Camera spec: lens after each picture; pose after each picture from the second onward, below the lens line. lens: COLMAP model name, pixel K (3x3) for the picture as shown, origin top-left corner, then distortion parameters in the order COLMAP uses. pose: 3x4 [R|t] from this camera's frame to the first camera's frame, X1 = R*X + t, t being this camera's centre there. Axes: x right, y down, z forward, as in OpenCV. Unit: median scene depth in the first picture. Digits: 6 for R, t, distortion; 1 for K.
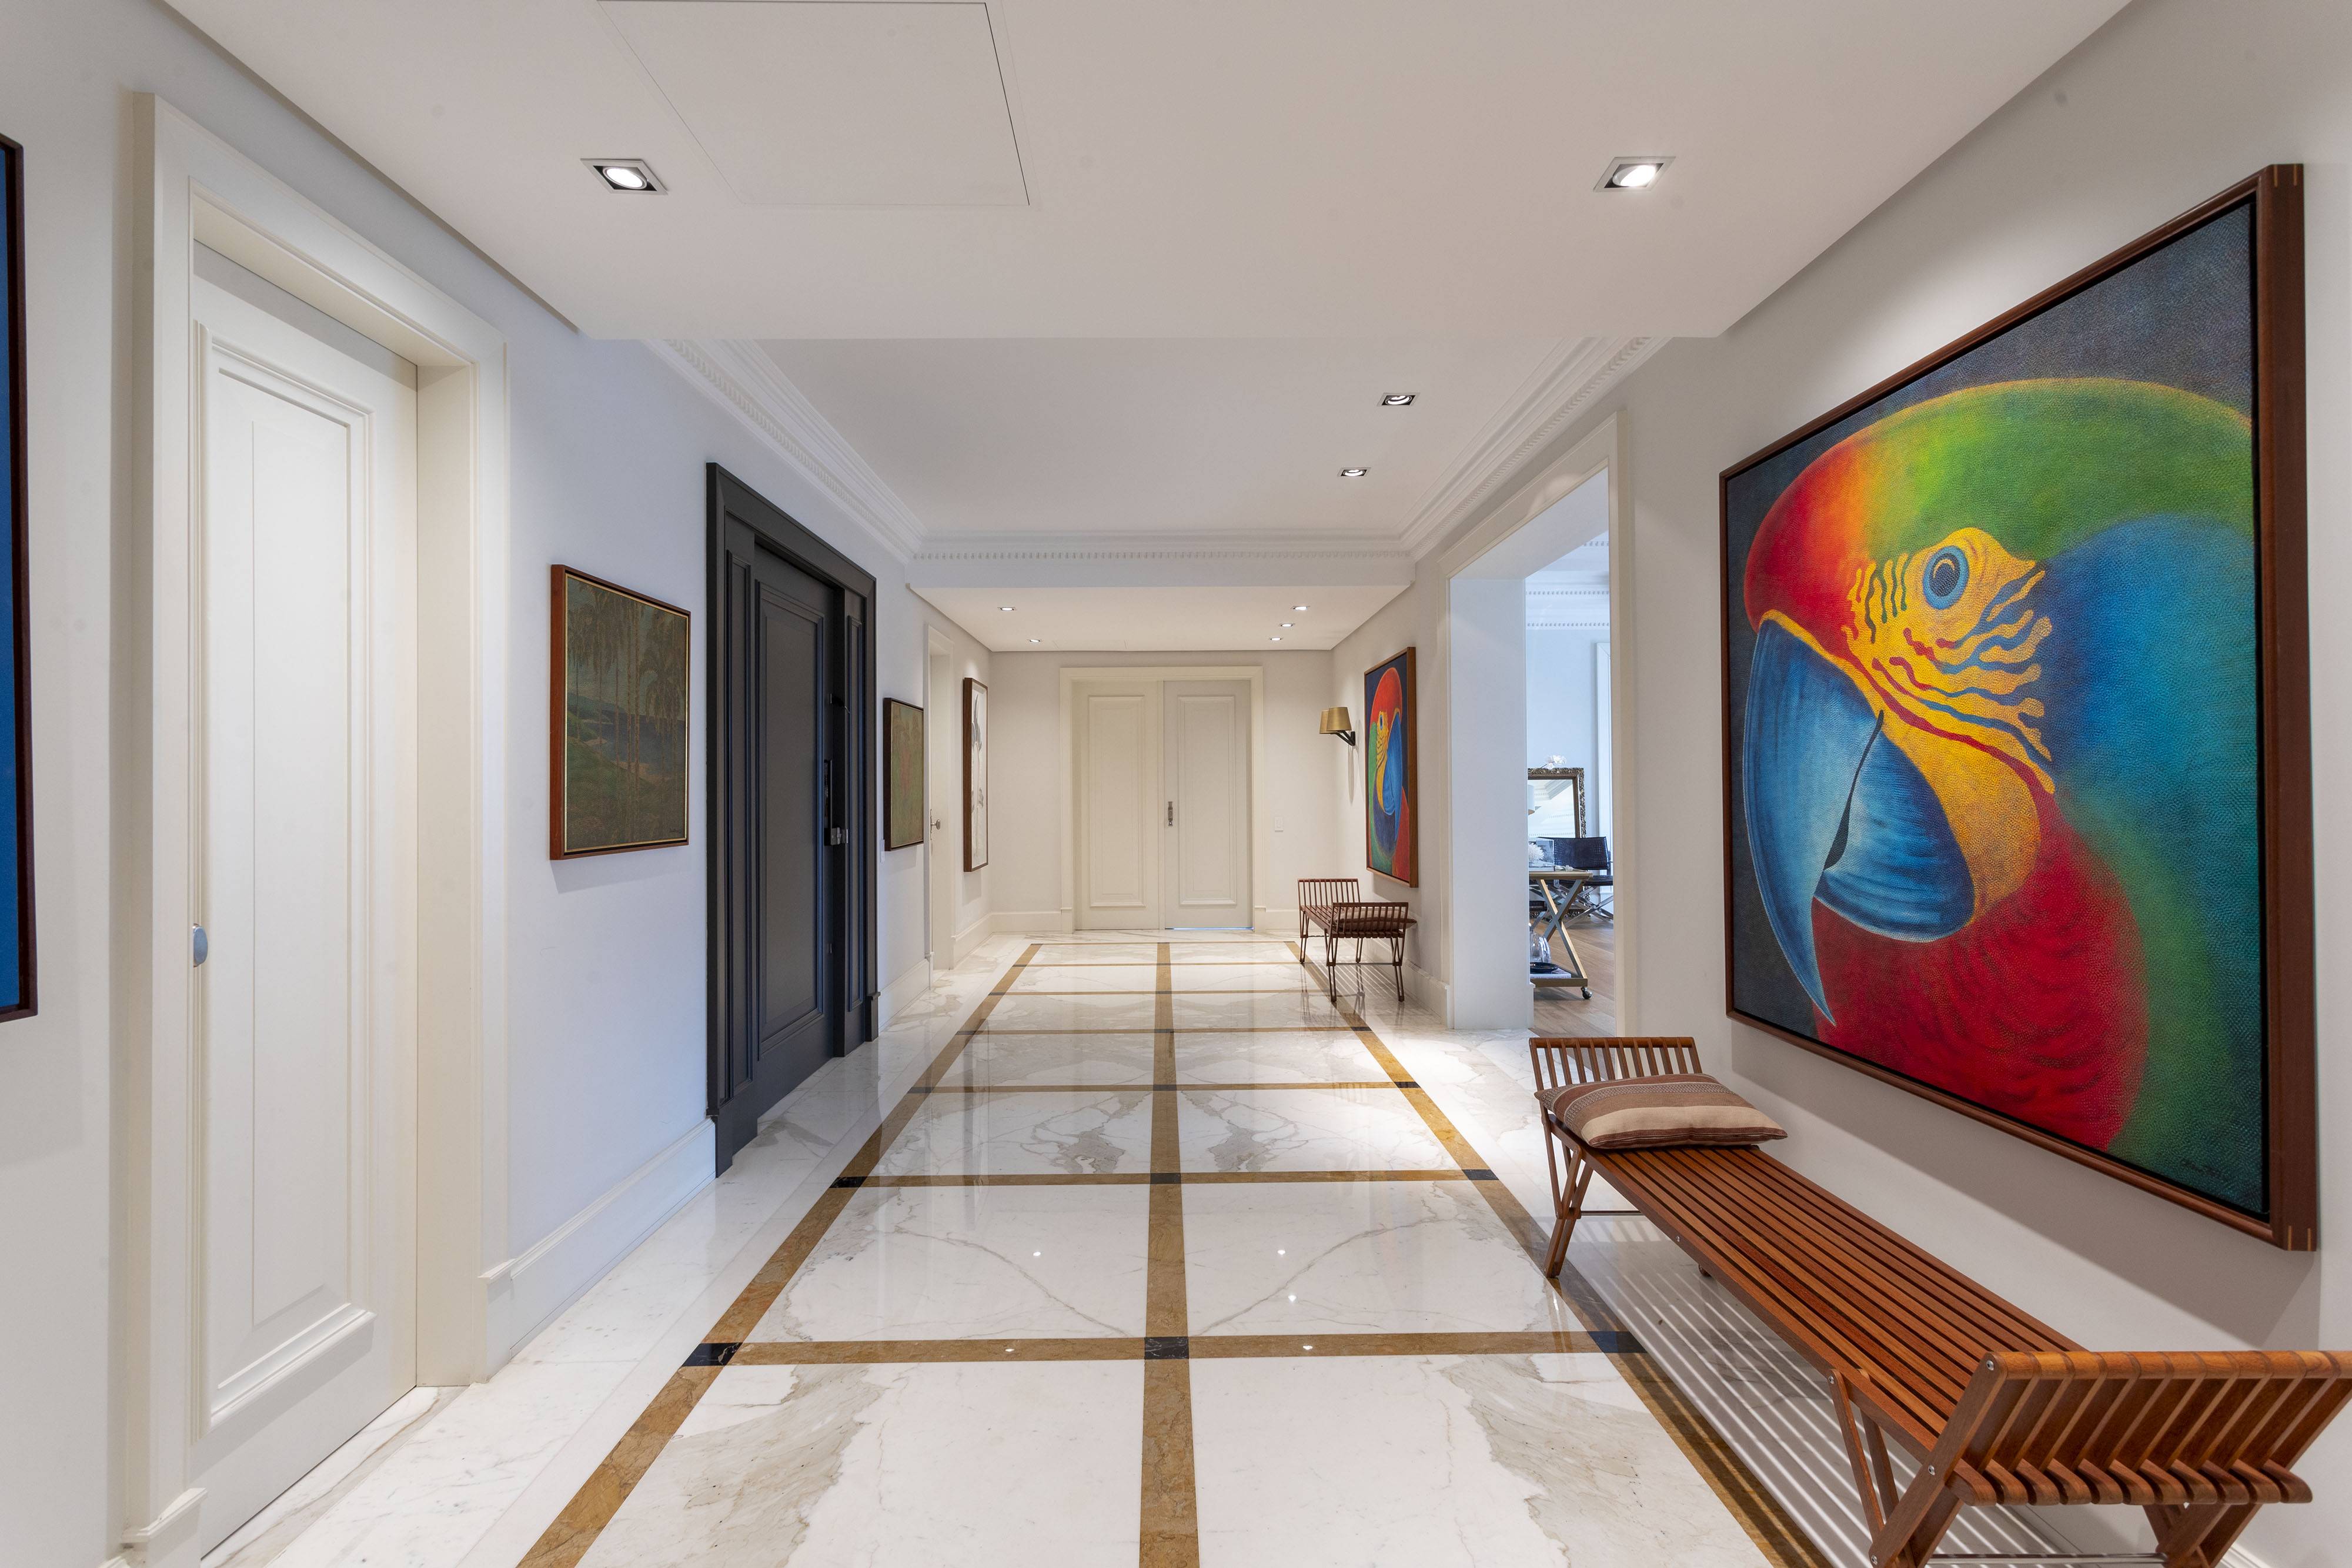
lens RADIAL K [[1100.3, 0, 1178.4], [0, 1100.3, 773.3], [0, 0, 1]] dist [0.000159, -0.000136]
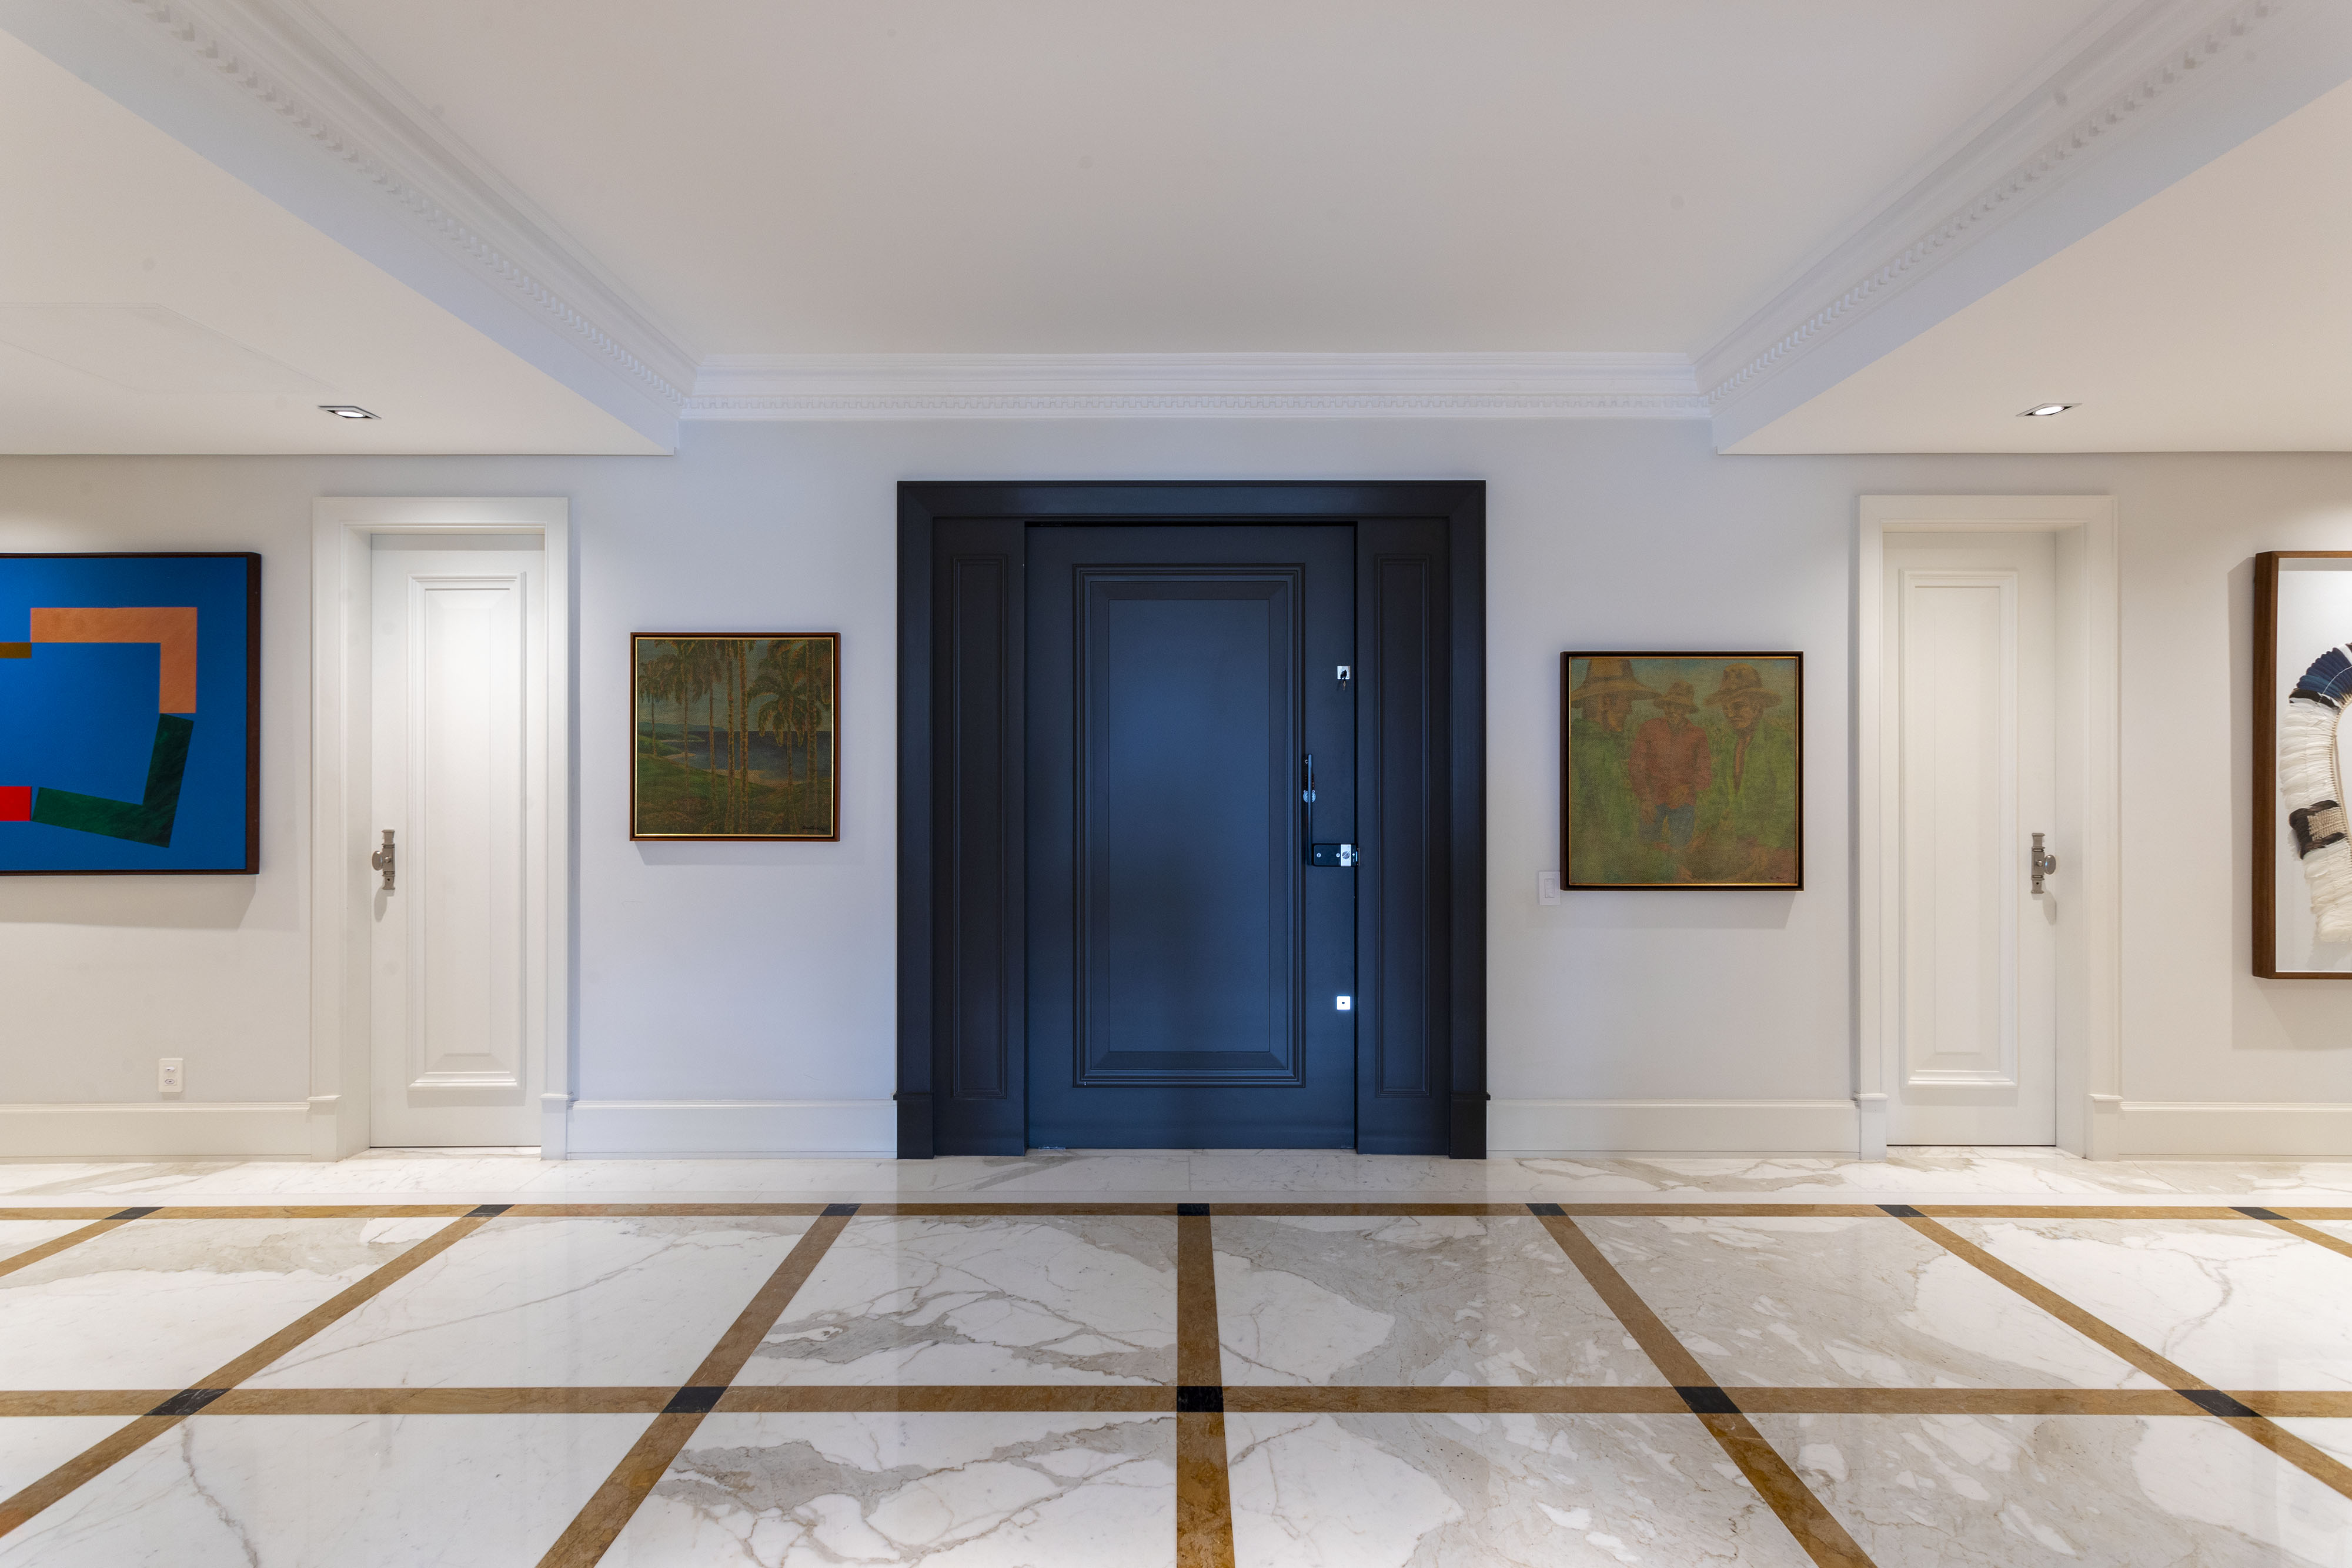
lens RADIAL K [[1100.3, 0, 1178.4], [0, 1100.3, 773.3], [0, 0, 1]] dist [0.000159, -0.000136]
pose [[-0.011256, 0.003966, -0.999929, 0.719686], [0.012066, 0.999920, 0.003831, -0.004846], [0.999864, -0.012022, -0.011303, 1.462290]]
